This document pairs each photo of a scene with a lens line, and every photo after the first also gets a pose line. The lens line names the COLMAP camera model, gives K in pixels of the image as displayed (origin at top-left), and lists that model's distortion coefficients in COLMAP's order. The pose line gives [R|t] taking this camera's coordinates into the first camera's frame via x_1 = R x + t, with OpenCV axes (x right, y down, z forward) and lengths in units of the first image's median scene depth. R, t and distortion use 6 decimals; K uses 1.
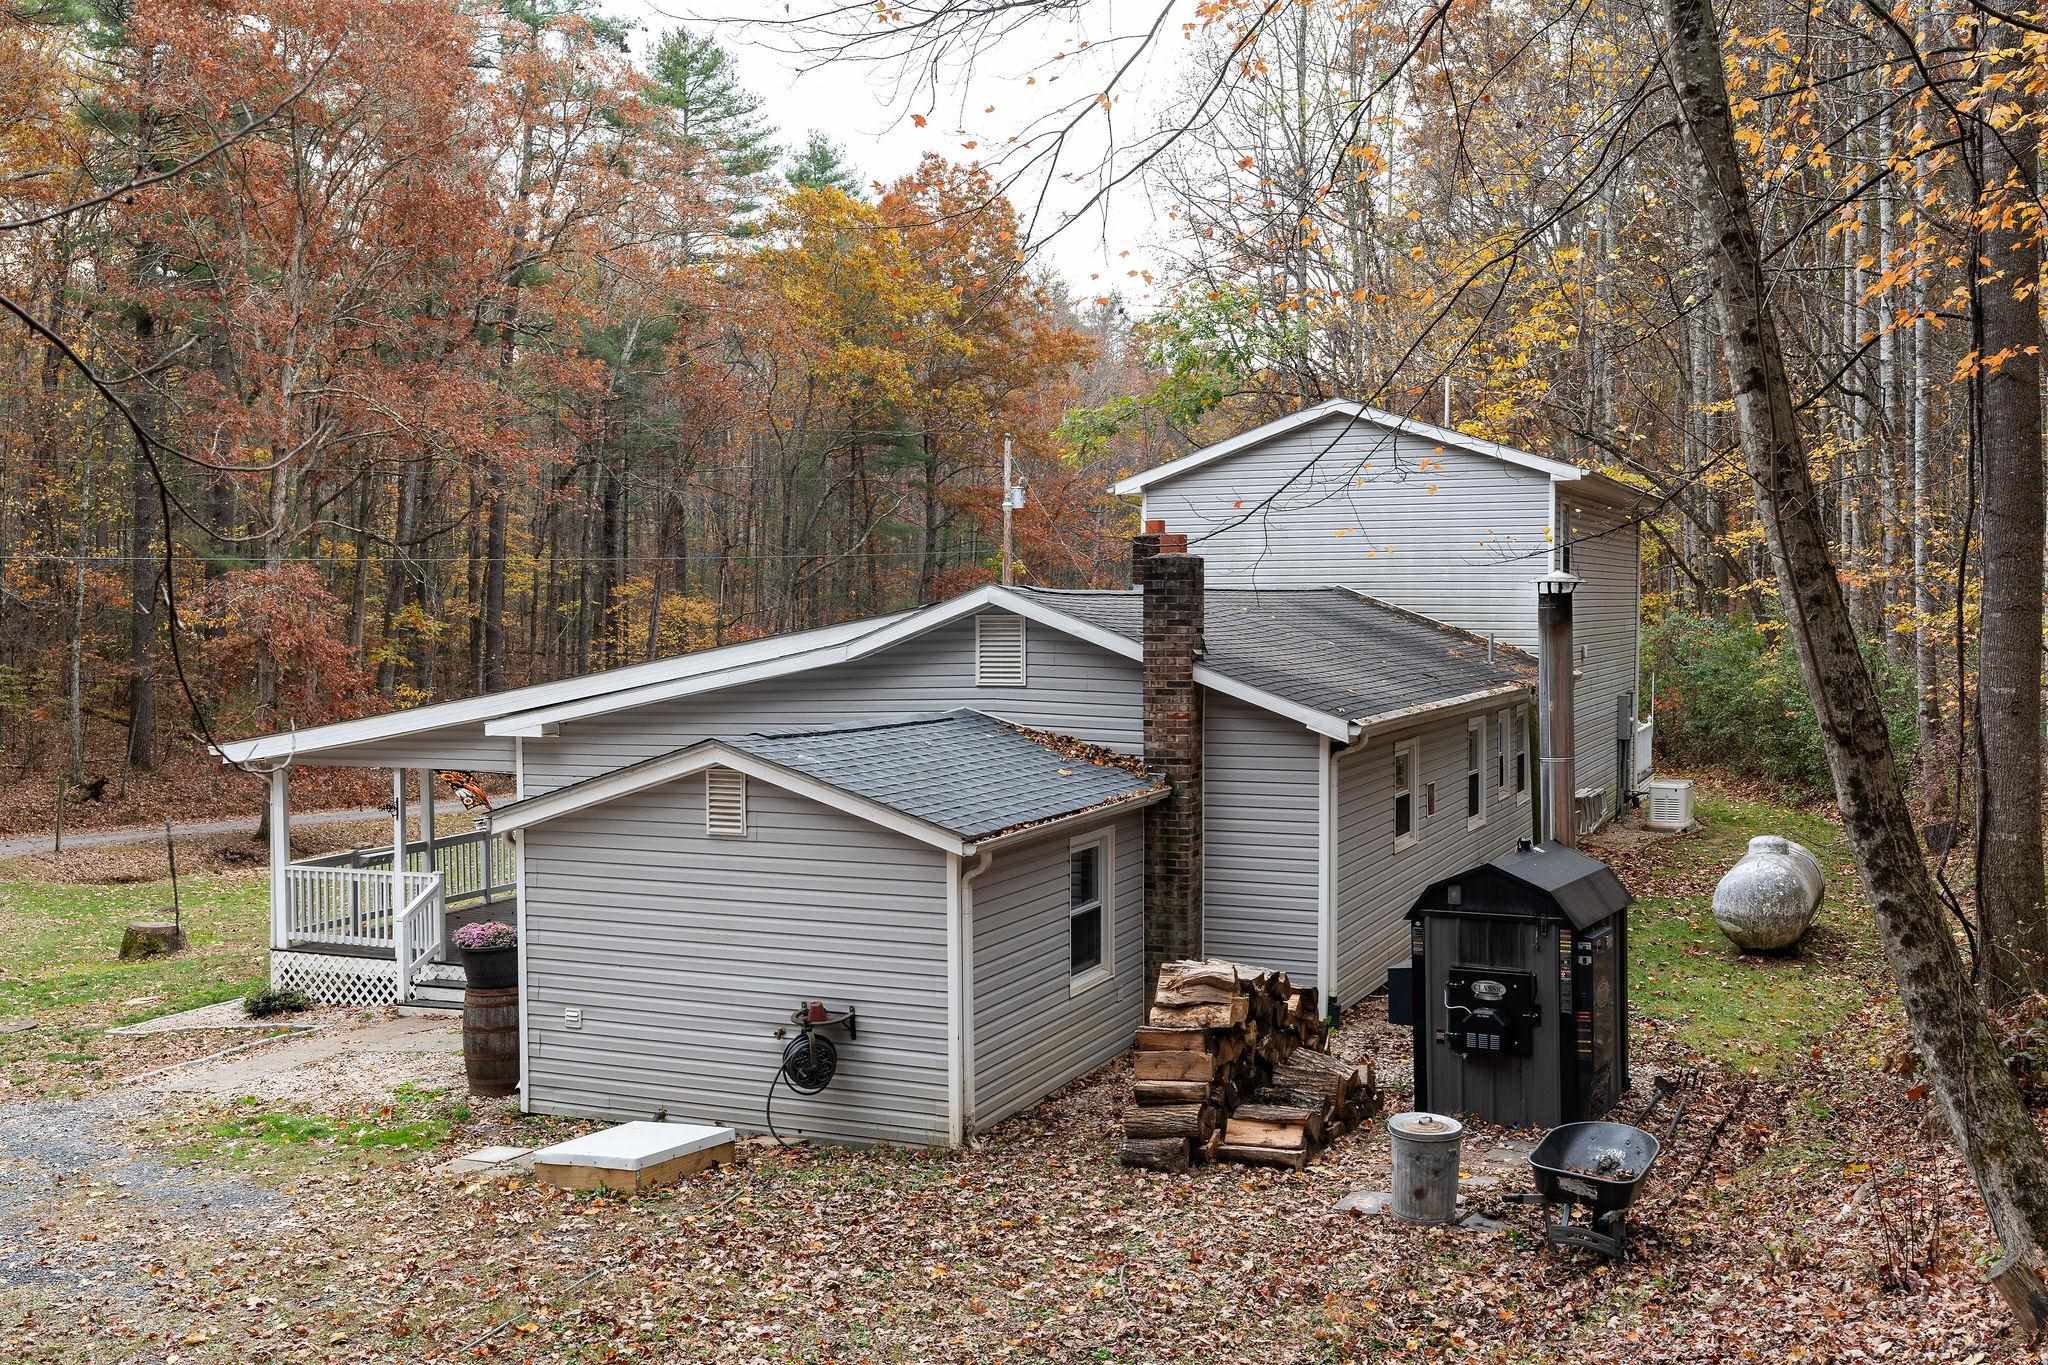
lens RADIAL K [[1951.1, 0, 1024.0], [0, 1951.1, 682.5], [0, 0, 1]] dist [-0.005108, -0.003327]
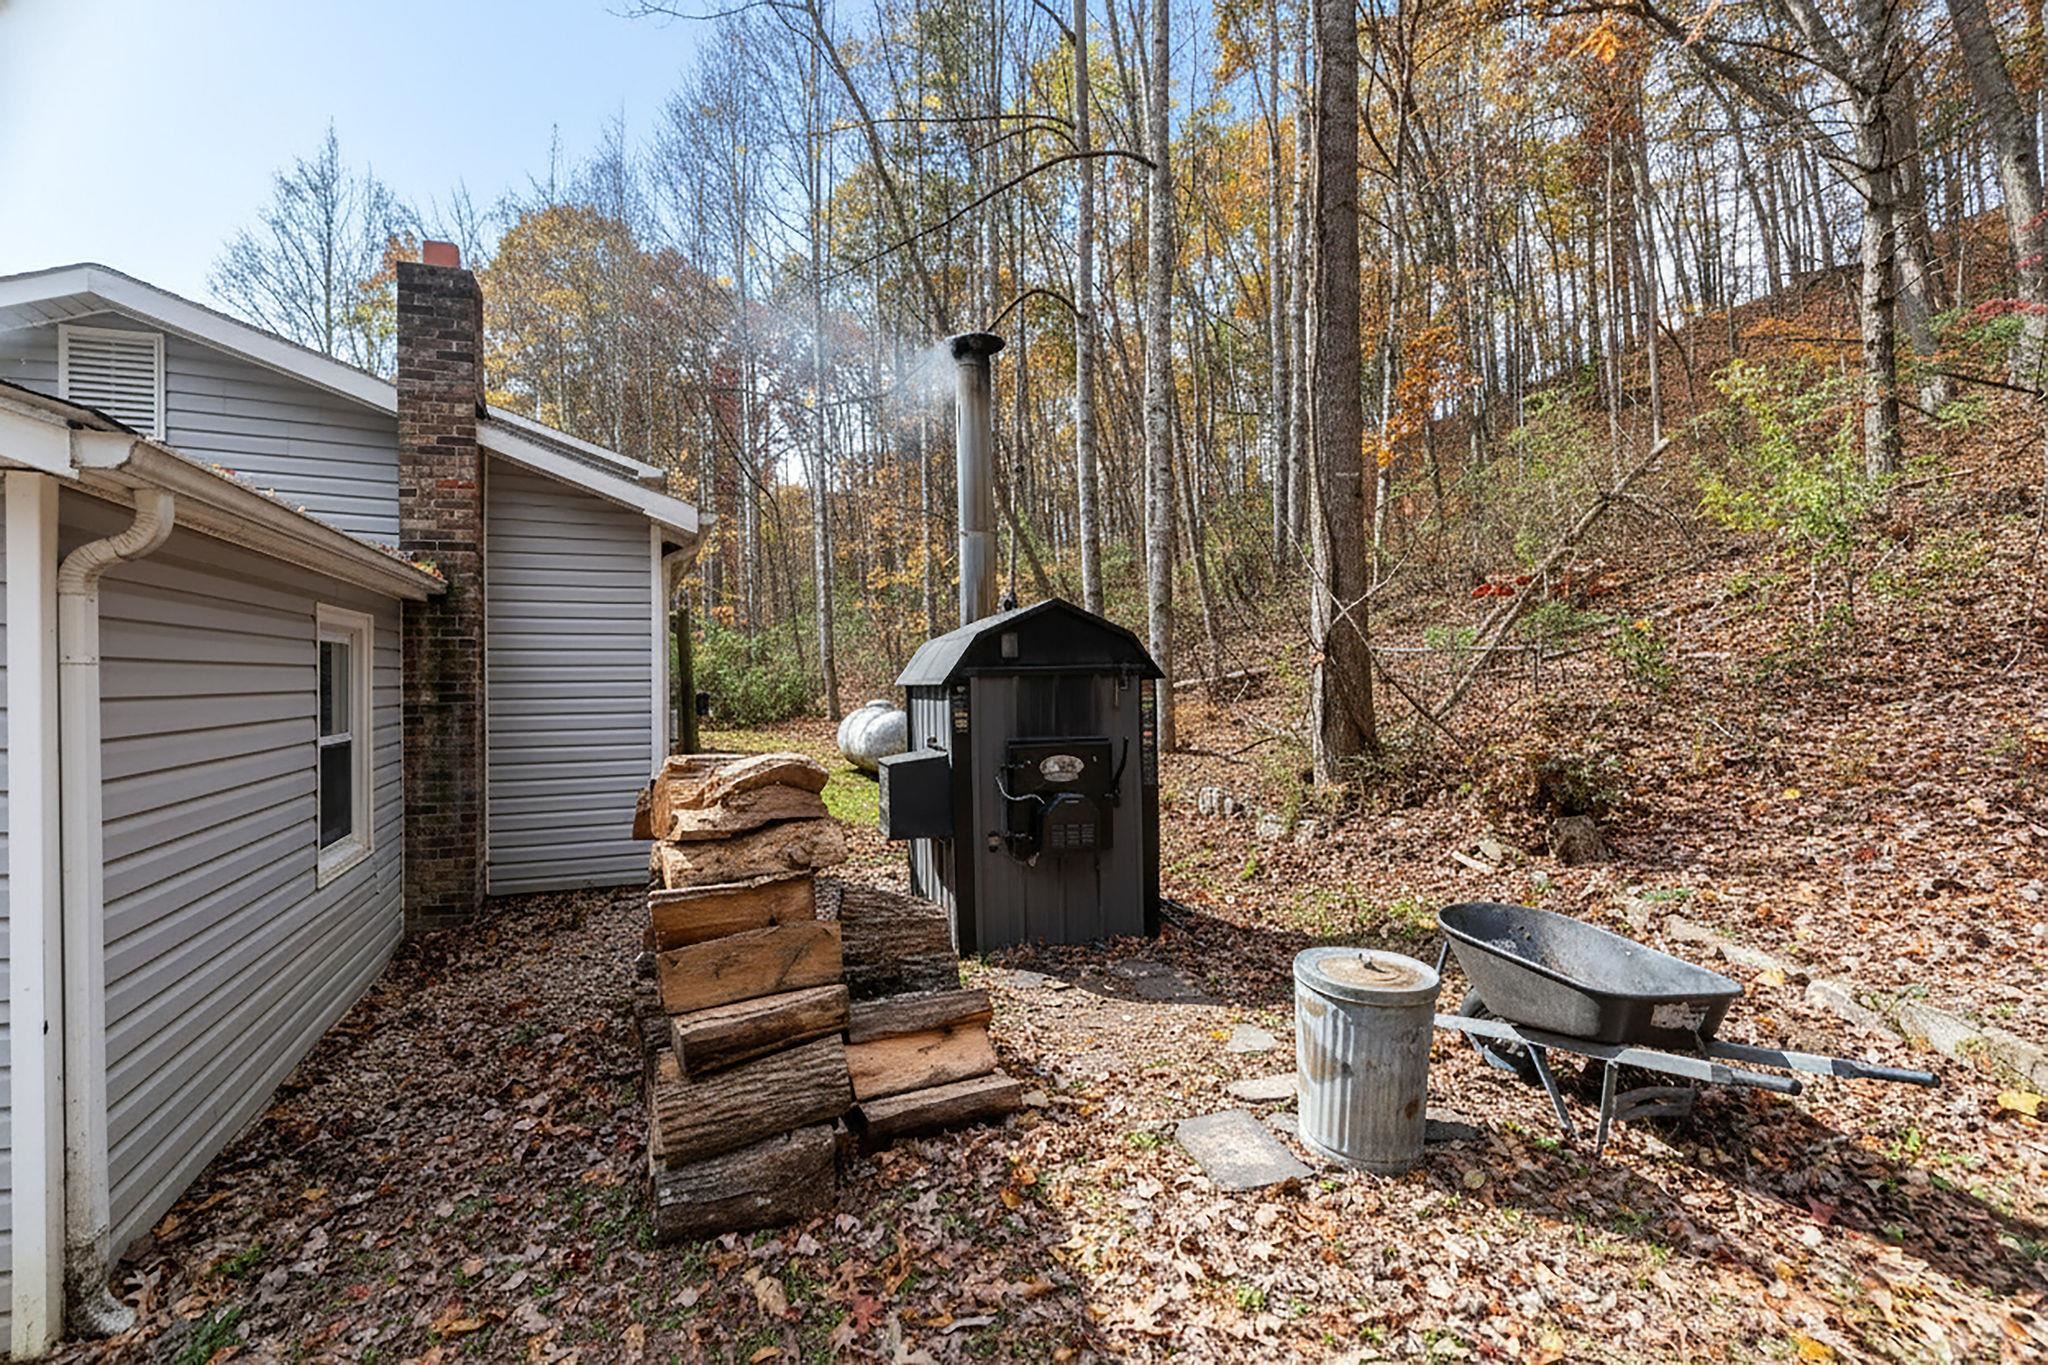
lens RADIAL K [[908.6, 0, 994.8], [0, 908.6, 681.9], [0, 0, 1]] dist [-0.000172, 0.000420]
pose [[0.690556, -0.004220, 0.723267, -0.033621], [0.034915, 0.999012, -0.027506, 0.130504], [-0.722436, 0.044248, 0.690021, 0.761705]]
